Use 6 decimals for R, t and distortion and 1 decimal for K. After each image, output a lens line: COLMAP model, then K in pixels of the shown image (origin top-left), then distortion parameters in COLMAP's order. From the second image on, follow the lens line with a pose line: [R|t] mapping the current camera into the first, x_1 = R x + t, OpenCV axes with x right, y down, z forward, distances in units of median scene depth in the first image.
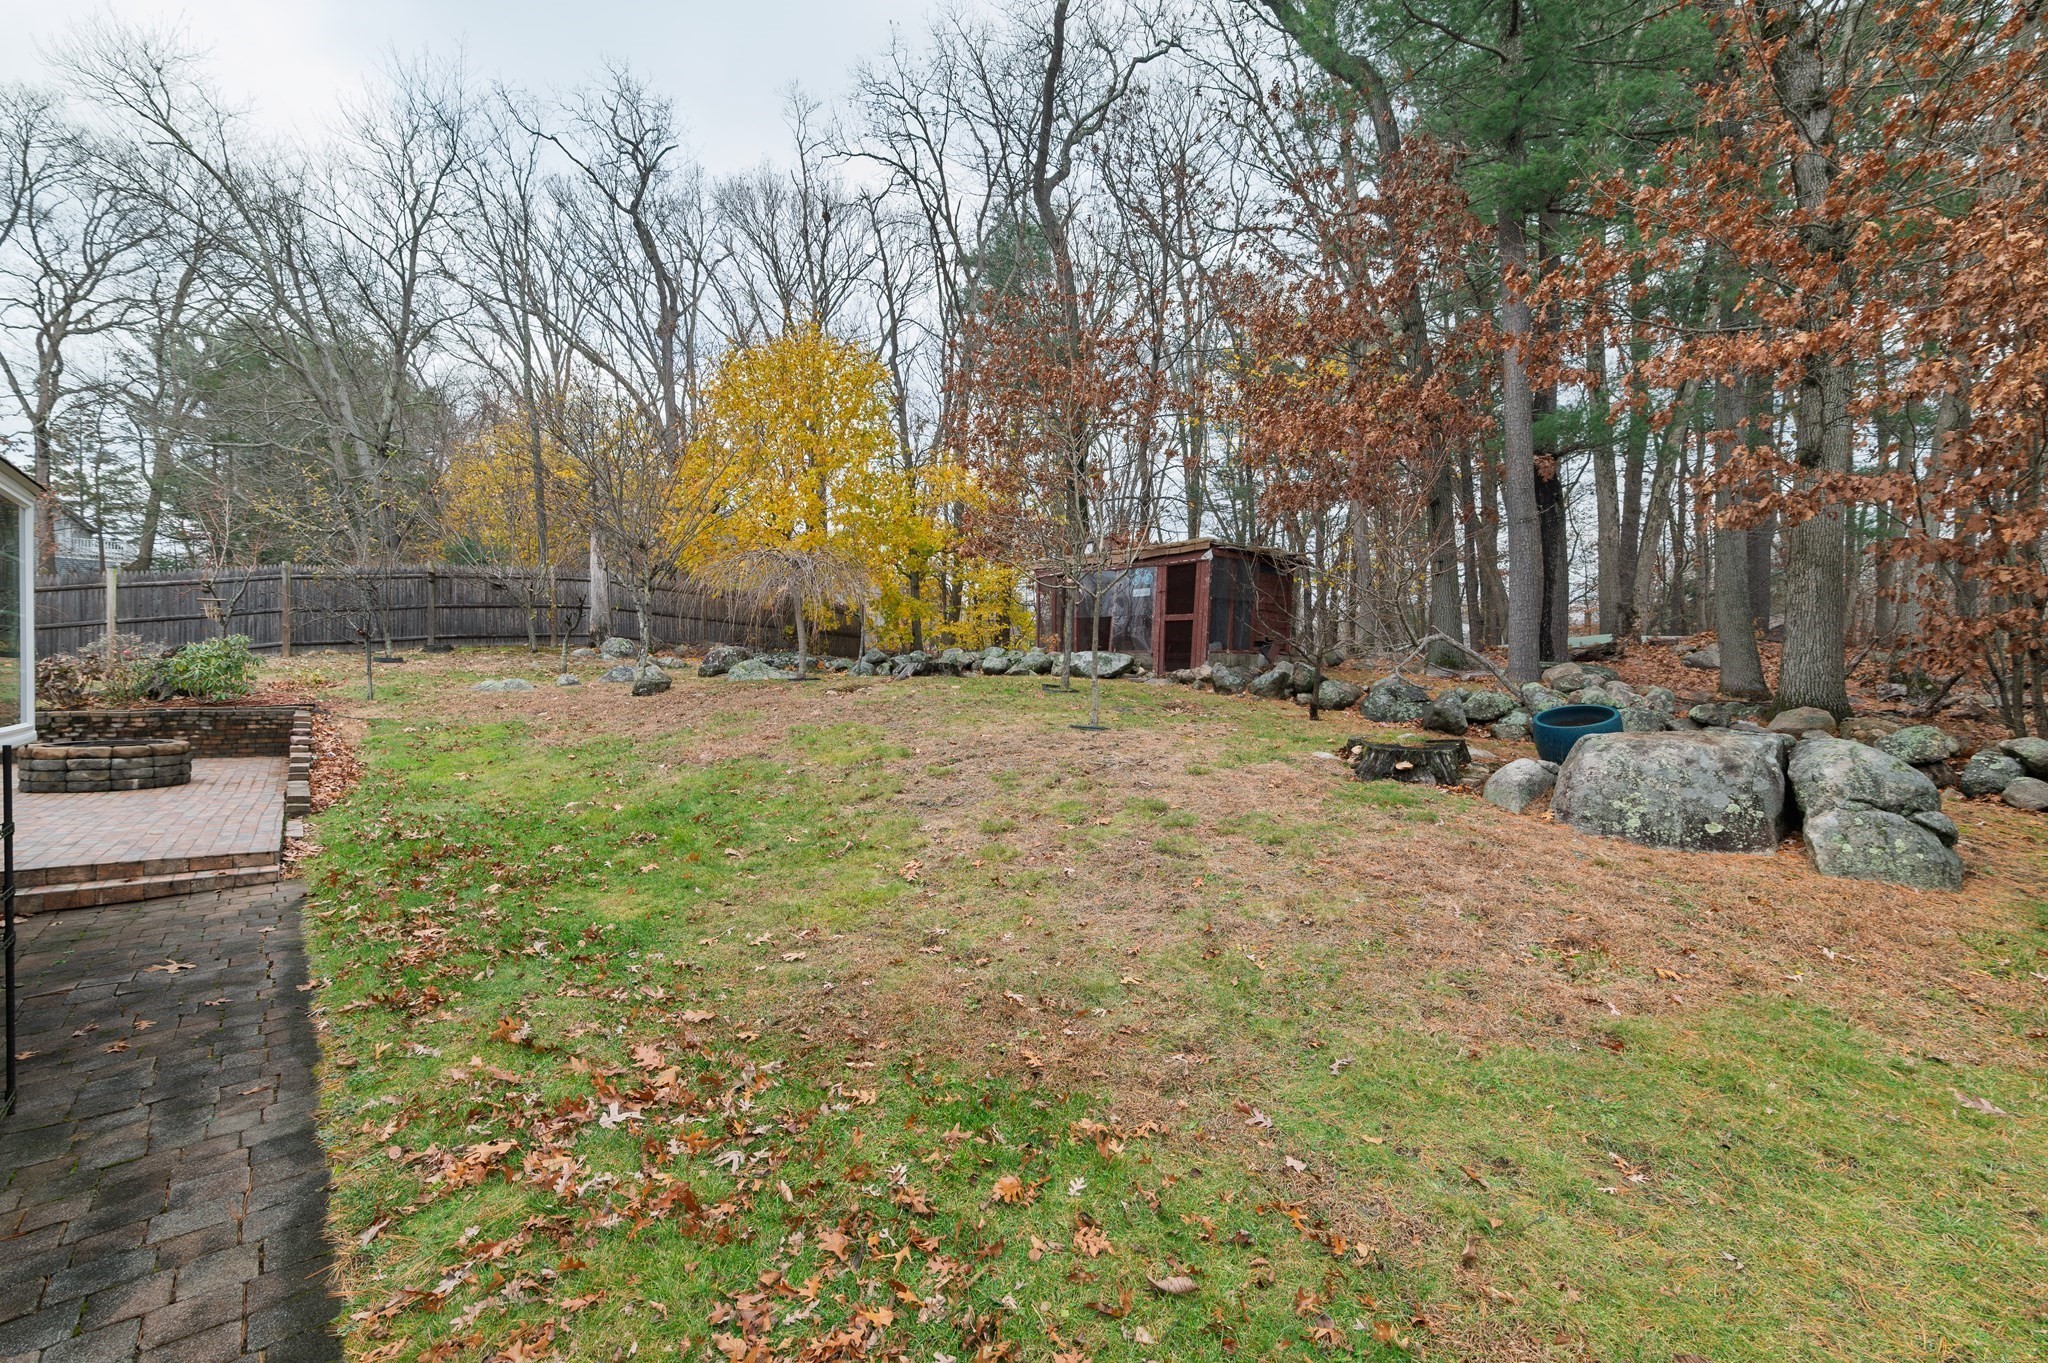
lens RADIAL K [[921.7, 0, 1024.0], [0, 921.7, 681.5], [0, 0, 1]] dist [0.016619, -0.001568]
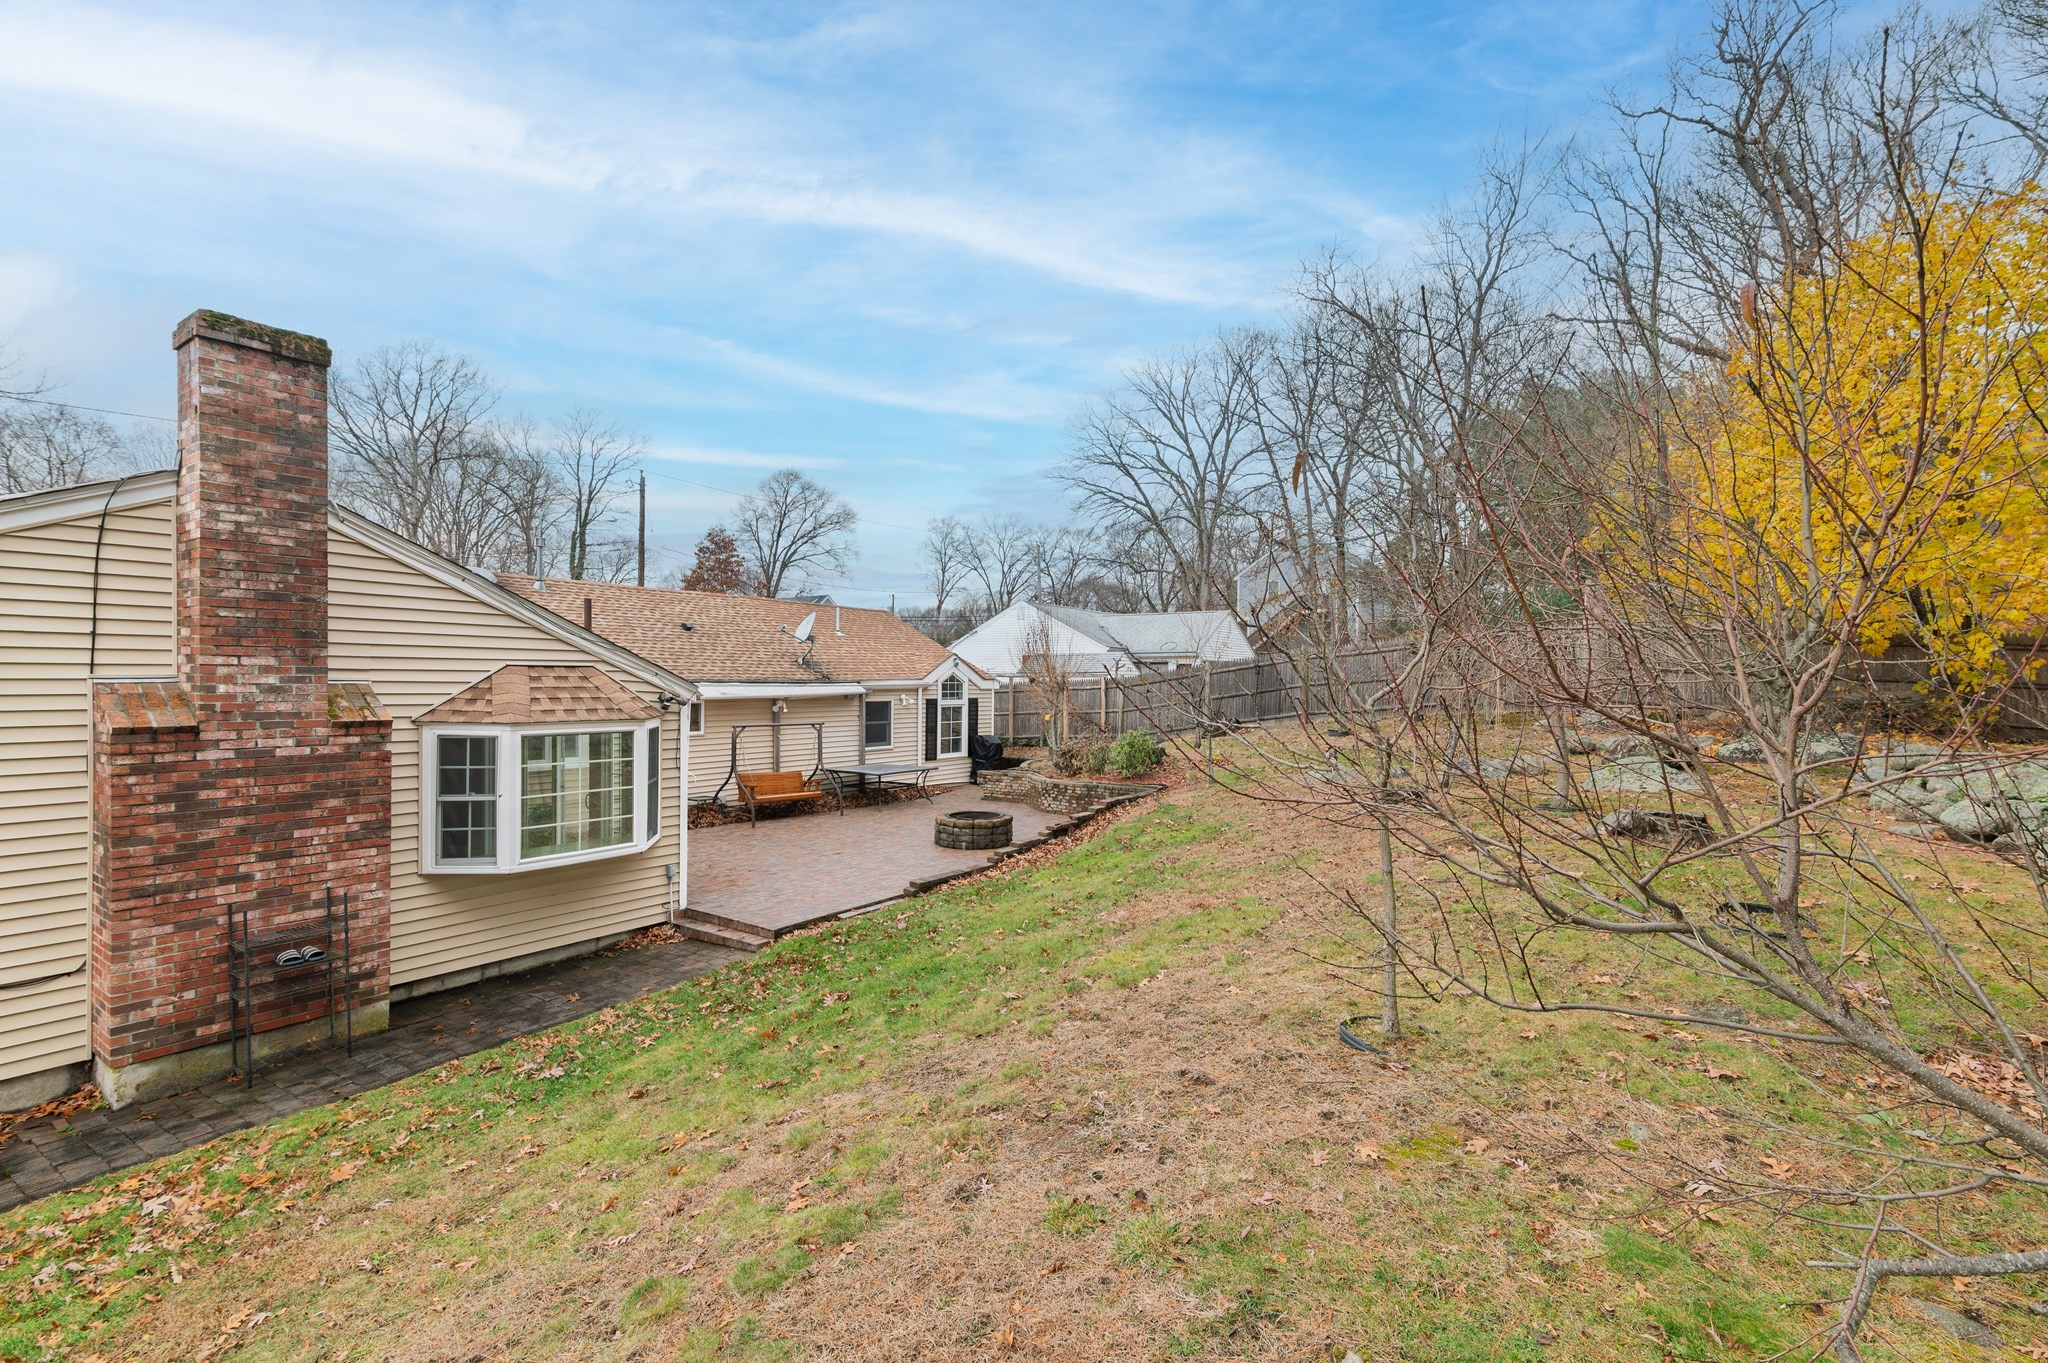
lens RADIAL K [[920.1, 0, 1027.4], [0, 920.1, 686.1], [0, 0, 1]] dist [0.015290, -0.000533]
pose [[0.290810, -0.002525, -0.956778, 0.382565], [-0.004535, 0.999982, -0.004018, -0.105856], [0.956770, 0.005507, 0.290793, 0.467939]]
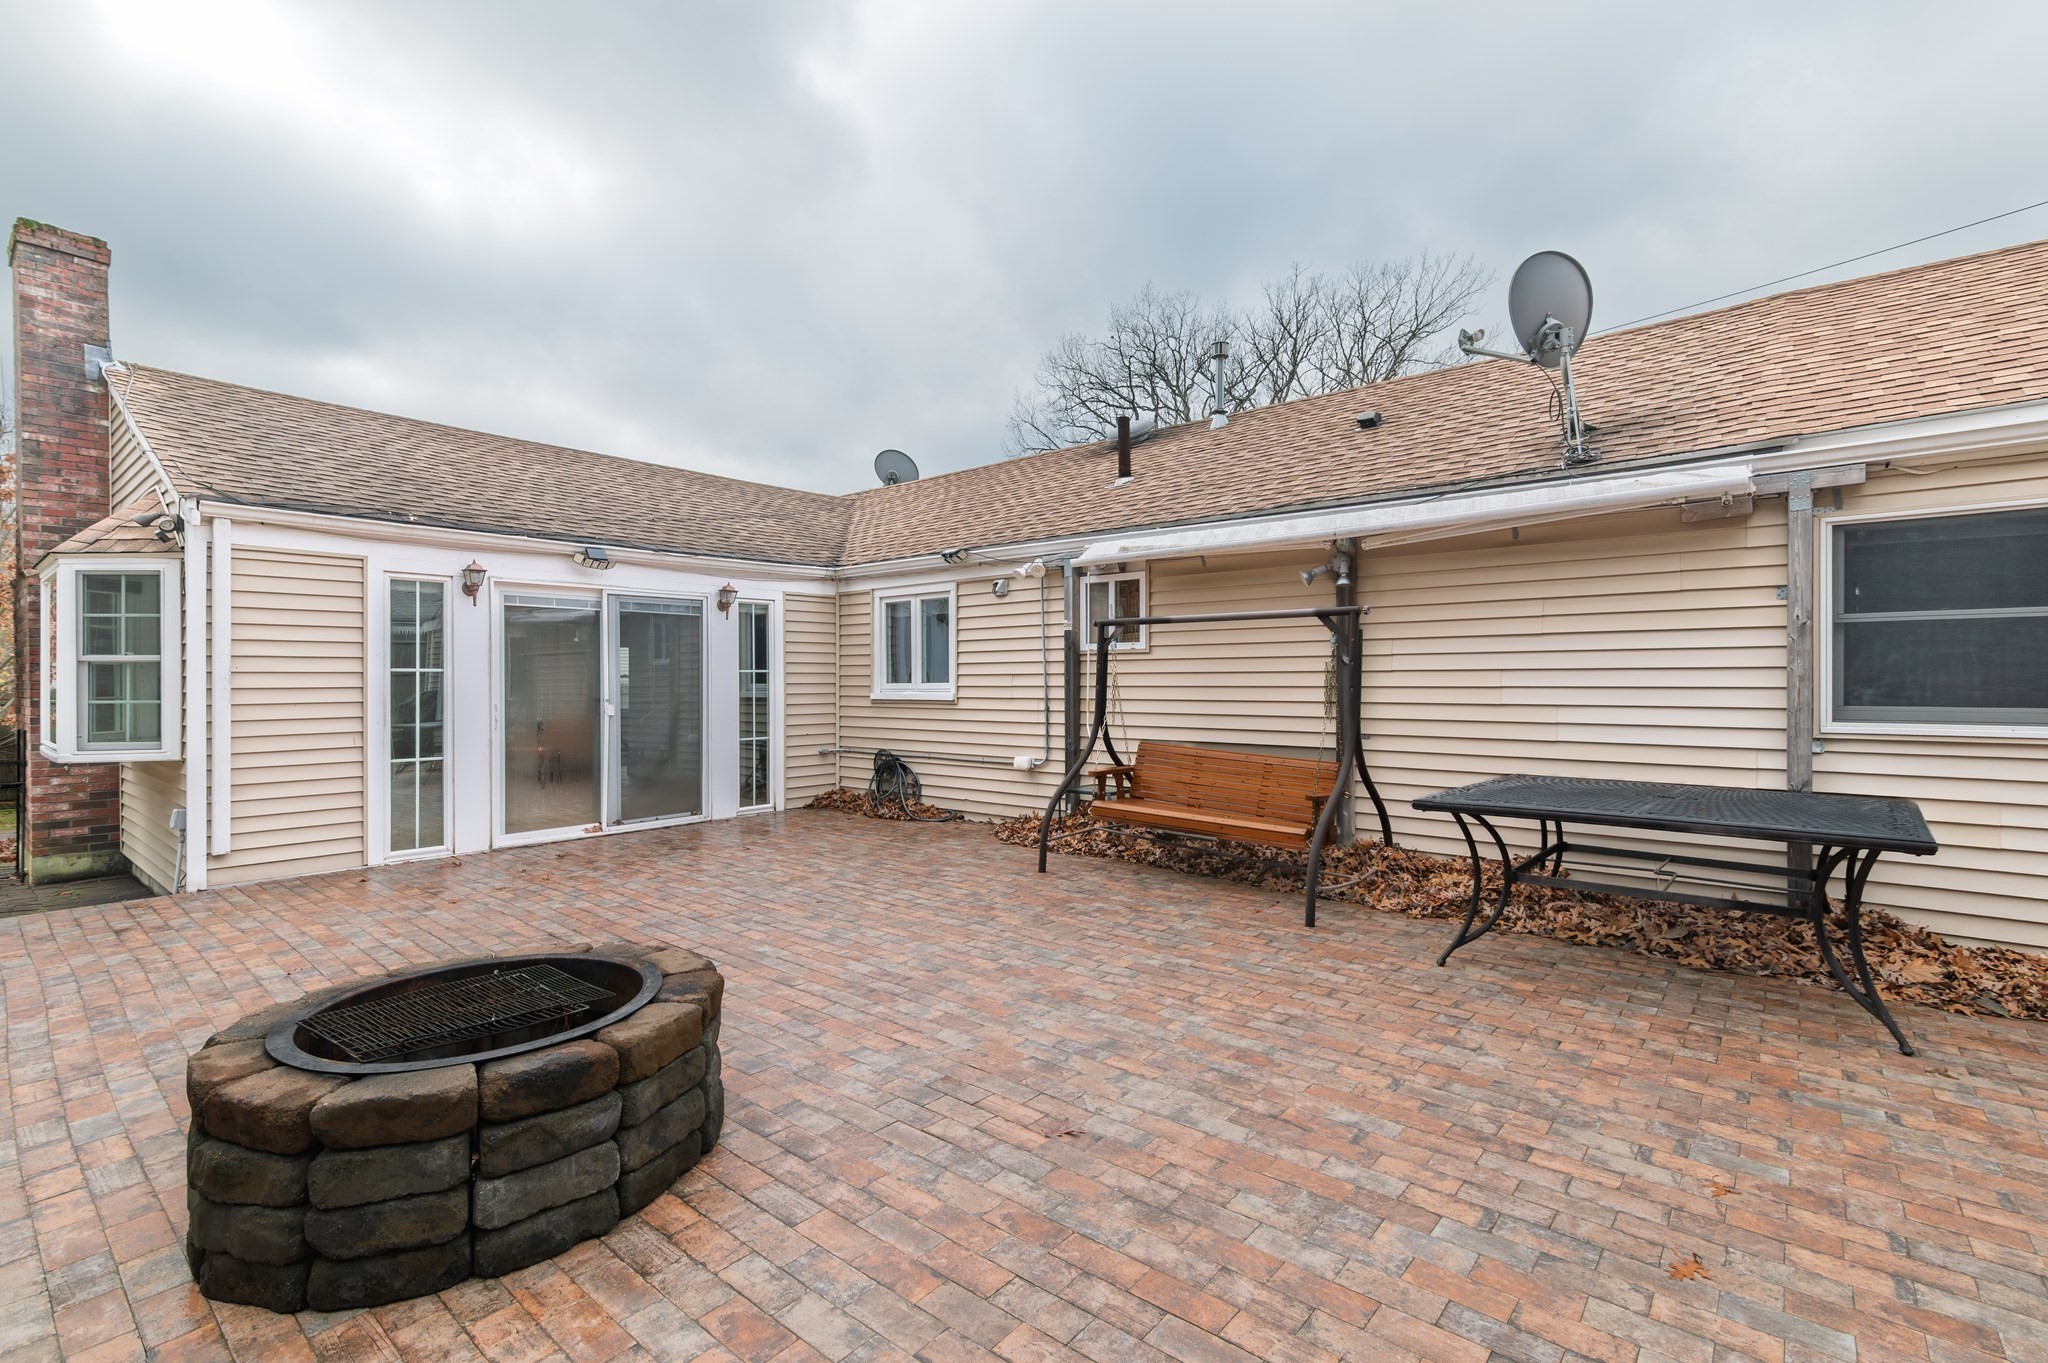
lens RADIAL K [[921.7, 0, 1024.0], [0, 921.7, 681.5], [0, 0, 1]] dist [0.016619, -0.001568]
pose [[-0.978897, -0.007890, -0.204201, -0.788449], [-0.007964, 0.999968, -0.000458, -0.020587], [0.204198, 0.001178, -0.978929, 0.950544]]
